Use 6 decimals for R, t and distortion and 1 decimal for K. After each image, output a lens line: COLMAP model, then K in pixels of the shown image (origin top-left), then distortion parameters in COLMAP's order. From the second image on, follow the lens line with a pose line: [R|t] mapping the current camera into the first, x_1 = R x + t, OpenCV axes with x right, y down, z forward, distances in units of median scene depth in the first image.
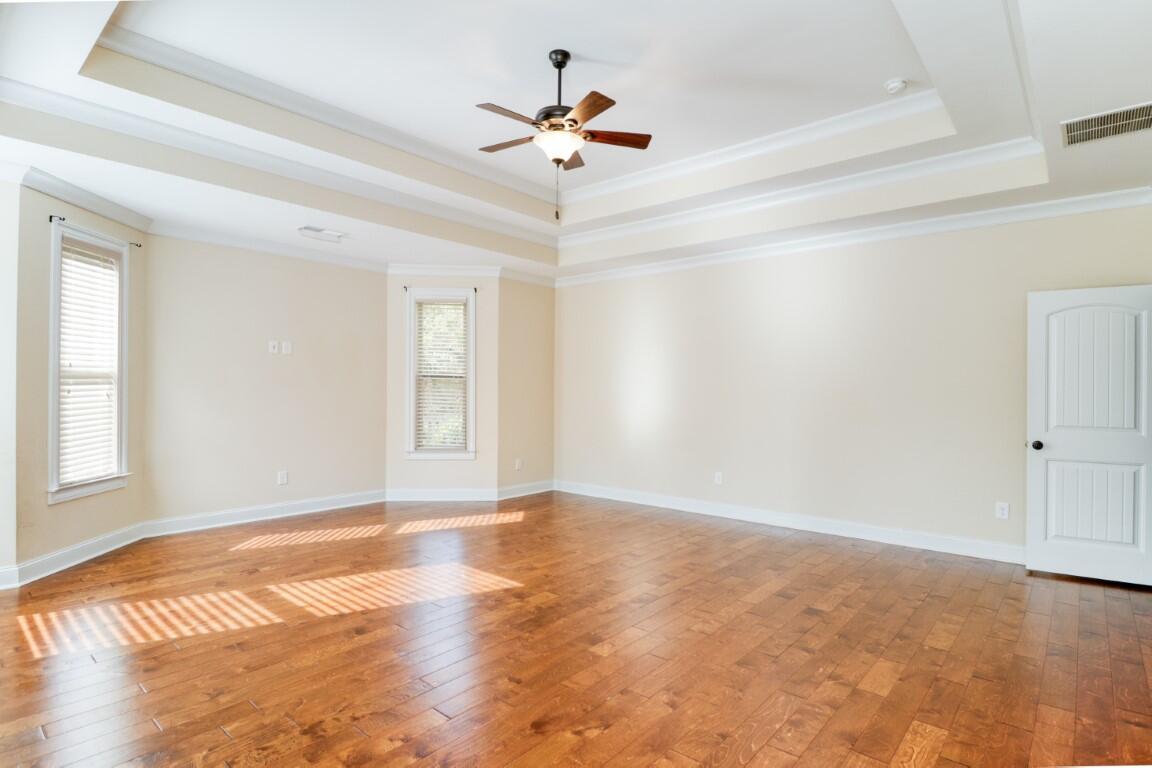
lens RADIAL K [[586.0, 0, 585.7], [0, 586.0, 385.4], [0, 0, 1]] dist [-0.011236, -0.000214]
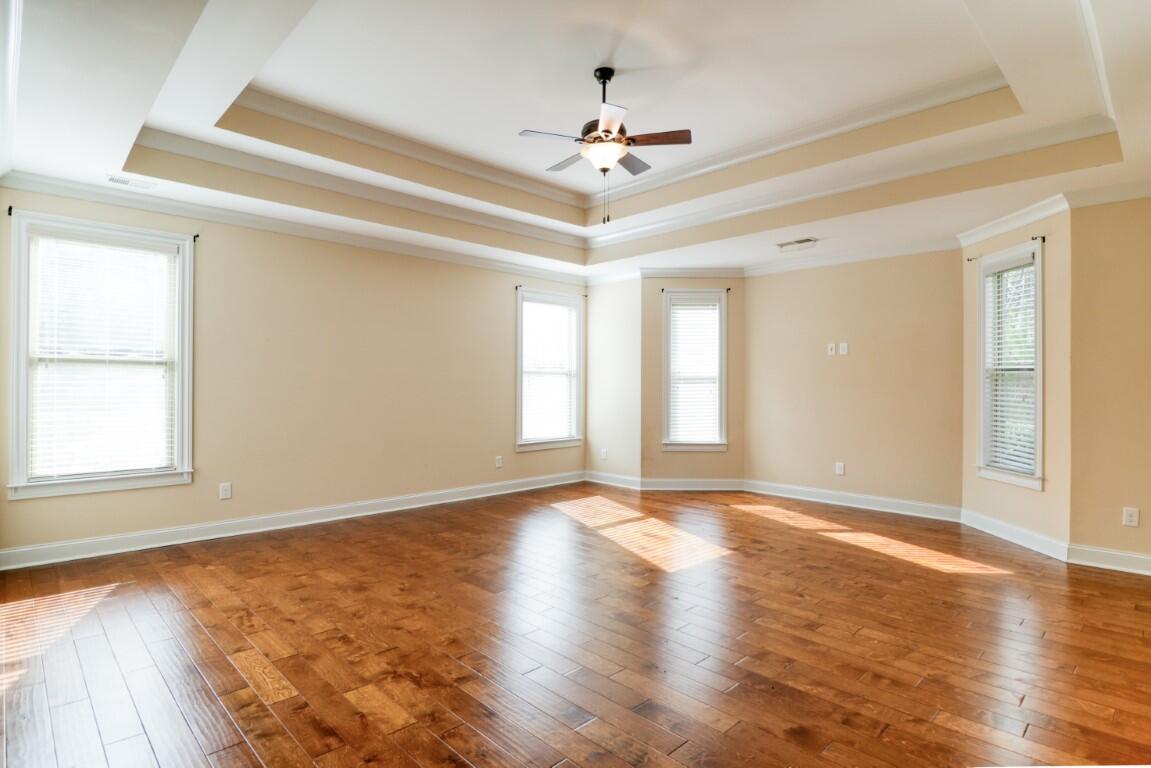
lens RADIAL K [[585.5, 0, 585.2], [0, 585.5, 385.4], [0, 0, 1]] dist [-0.011236, -0.000214]
pose [[-0.078327, -0.009216, -0.996885, 0.787681], [-0.002863, 0.999955, -0.009019, 0.018590], [0.996924, 0.002148, -0.078350, 0.802161]]
